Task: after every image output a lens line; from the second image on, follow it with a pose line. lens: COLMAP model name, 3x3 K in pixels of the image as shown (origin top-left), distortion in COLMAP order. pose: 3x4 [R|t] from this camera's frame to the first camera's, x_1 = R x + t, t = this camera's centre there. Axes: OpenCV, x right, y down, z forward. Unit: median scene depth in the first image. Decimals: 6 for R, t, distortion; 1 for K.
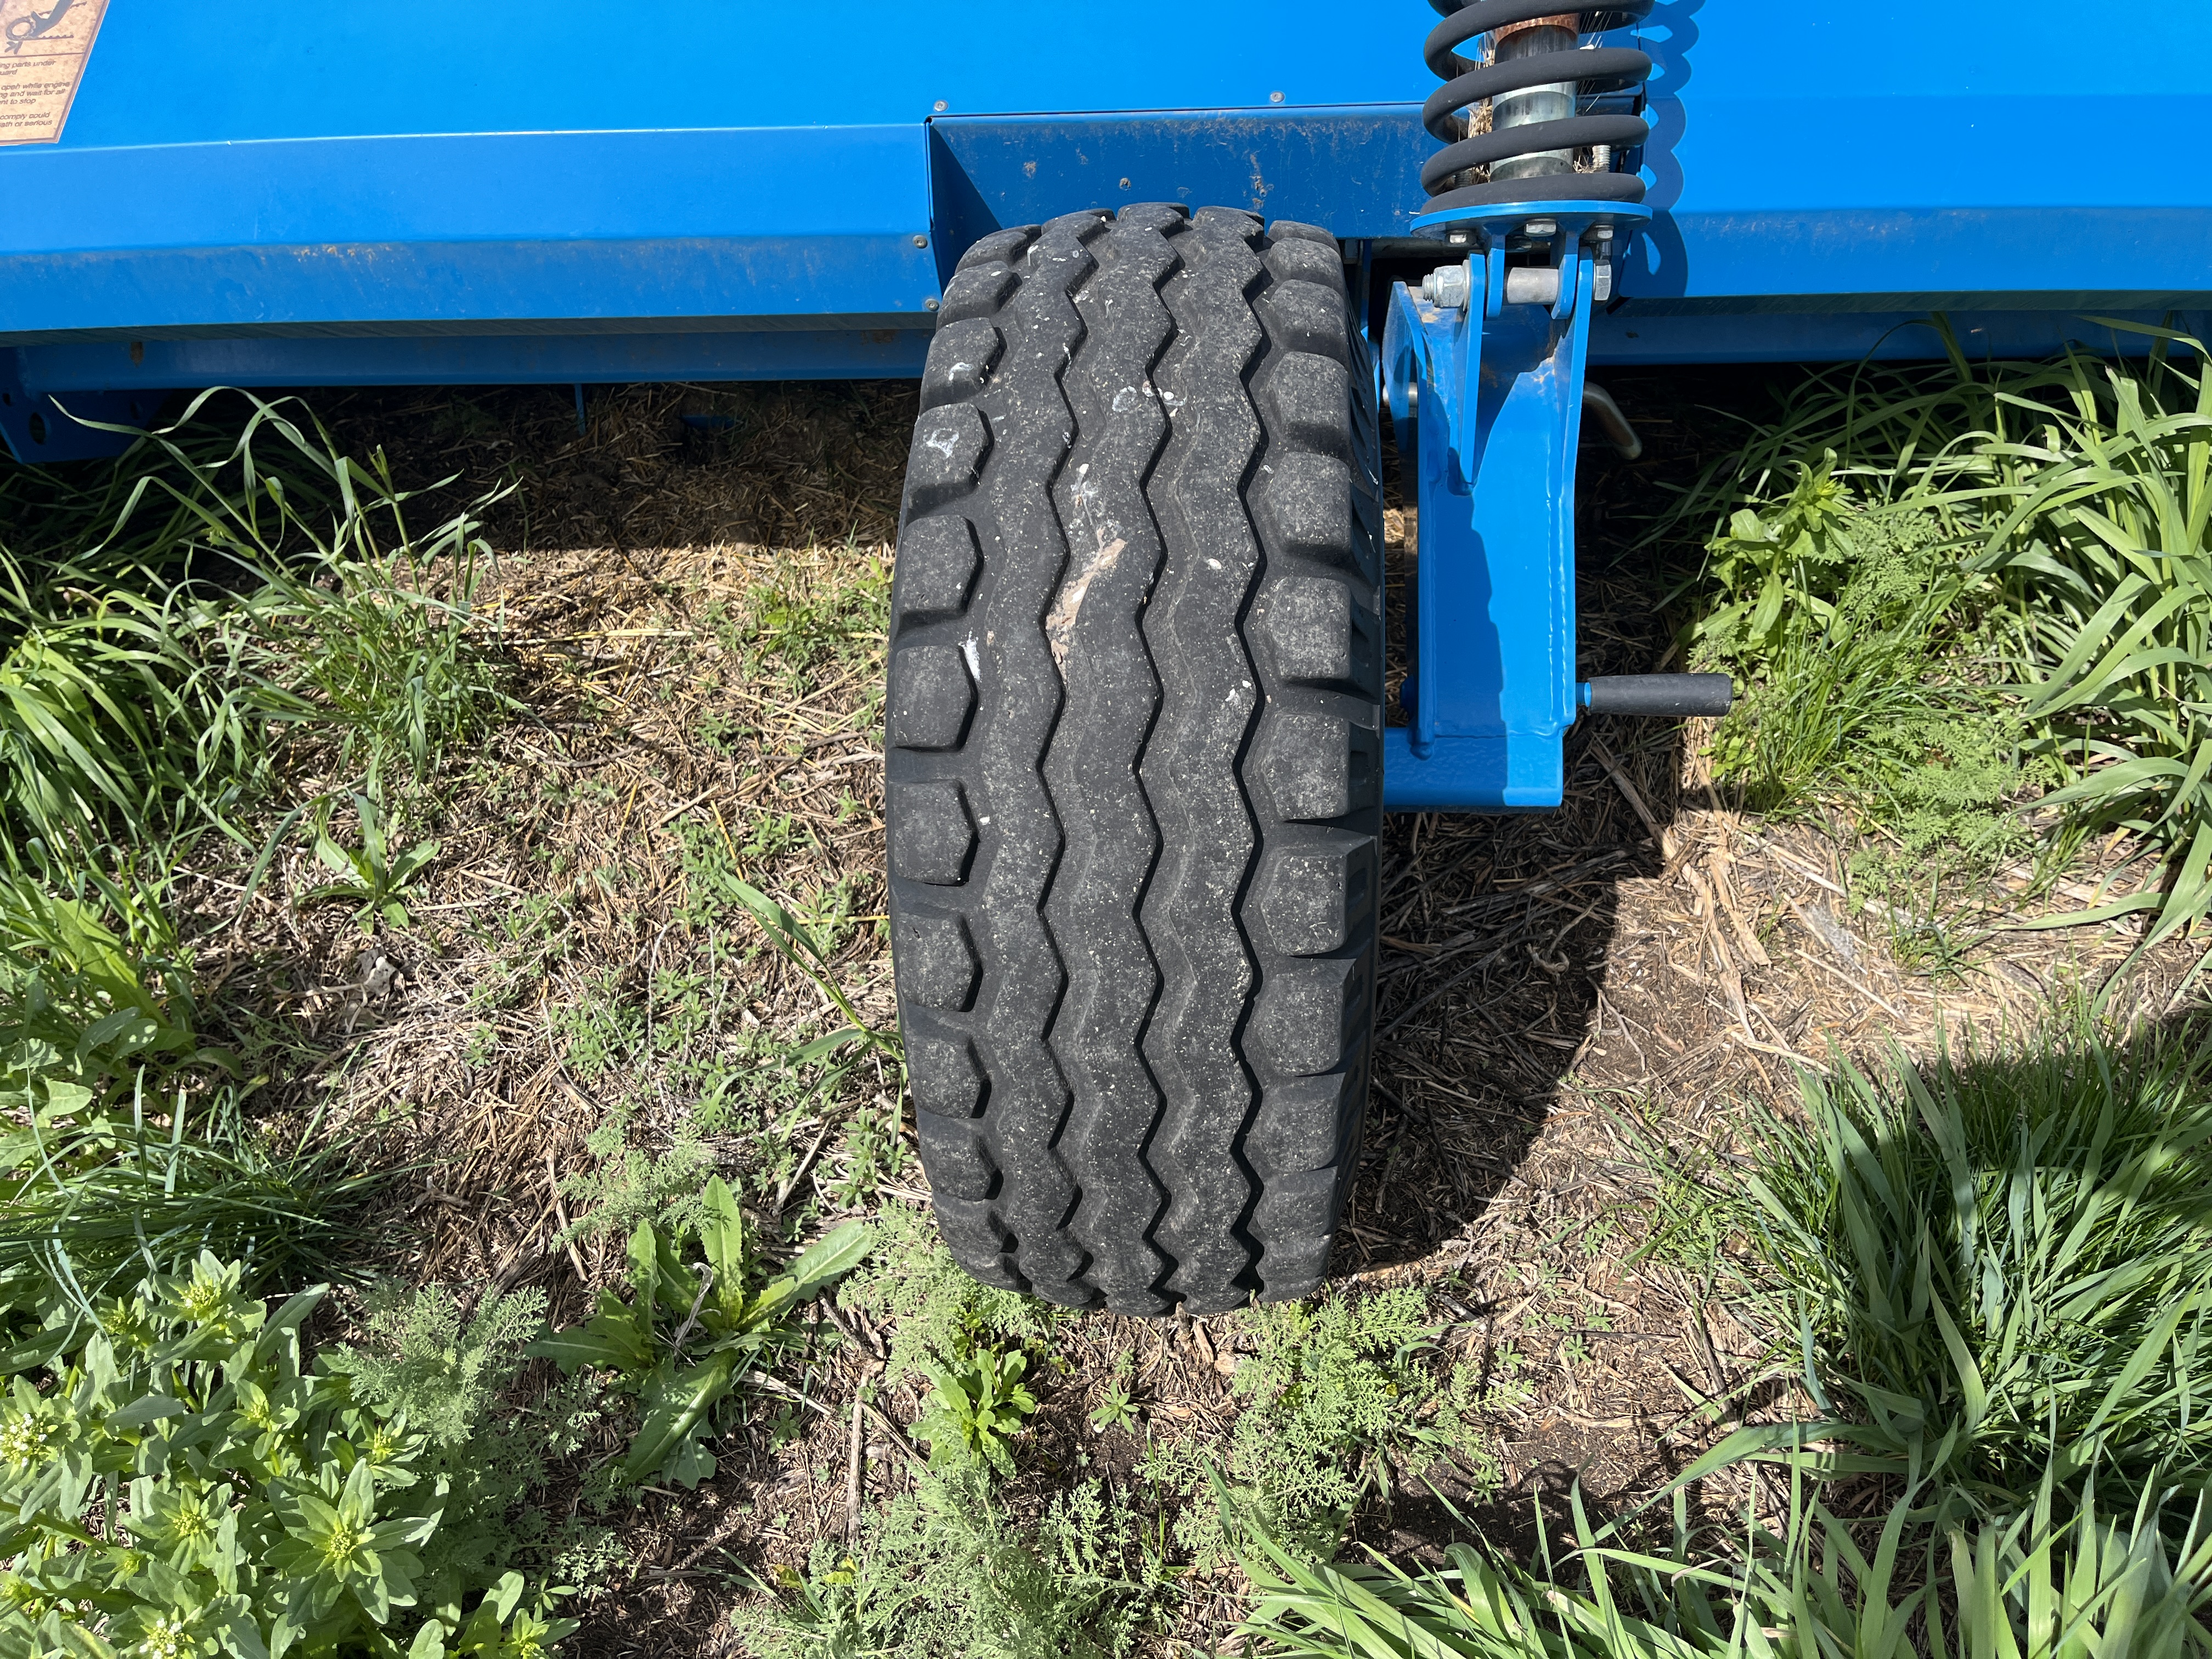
lens RADIAL K [[1656.4, 0, 1146.9], [0, 1656.4, 833.5], [0, 0, 1]] dist [0.042672, -0.073757]
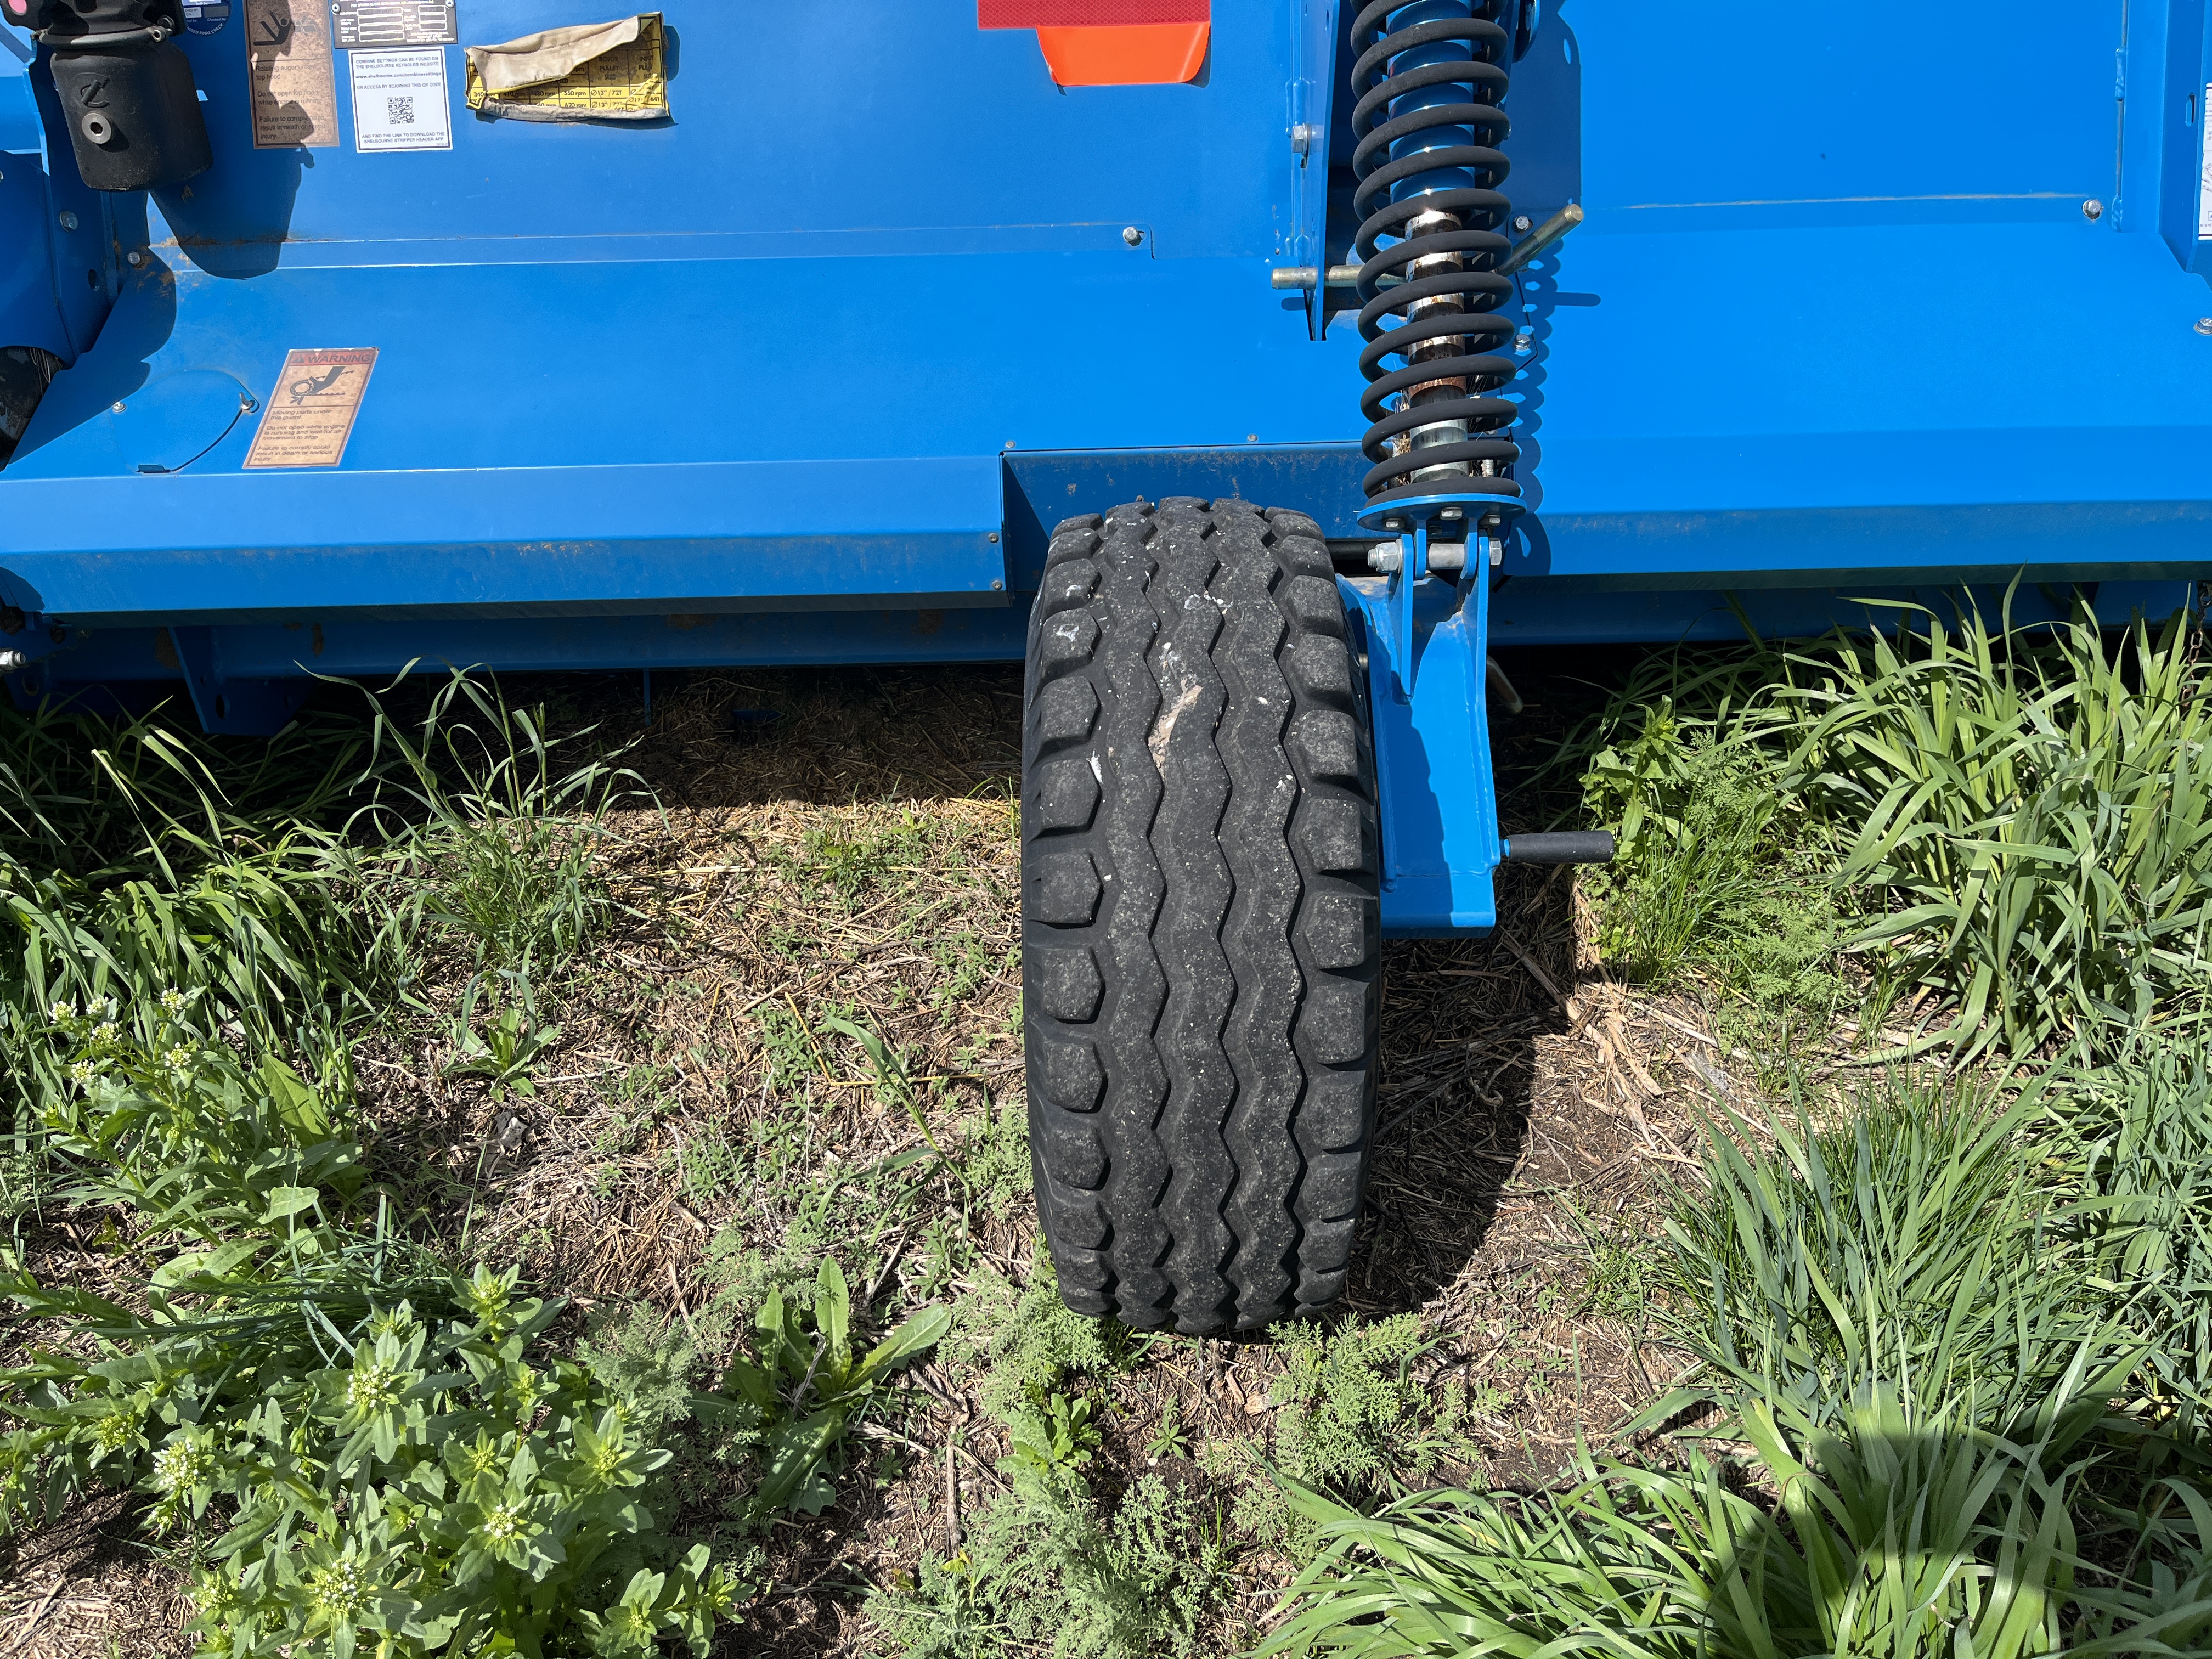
lens RADIAL K [[1695.8, 0, 1106.0], [0, 1695.8, 829.5], [0, 0, 1]] dist [0.017519, 0.000214]
pose [[0.998177, -0.012868, 0.058968, -0.119609], [0.026561, 0.970970, -0.237723, 0.192074], [-0.054197, 0.238856, 0.969541, -0.269444]]
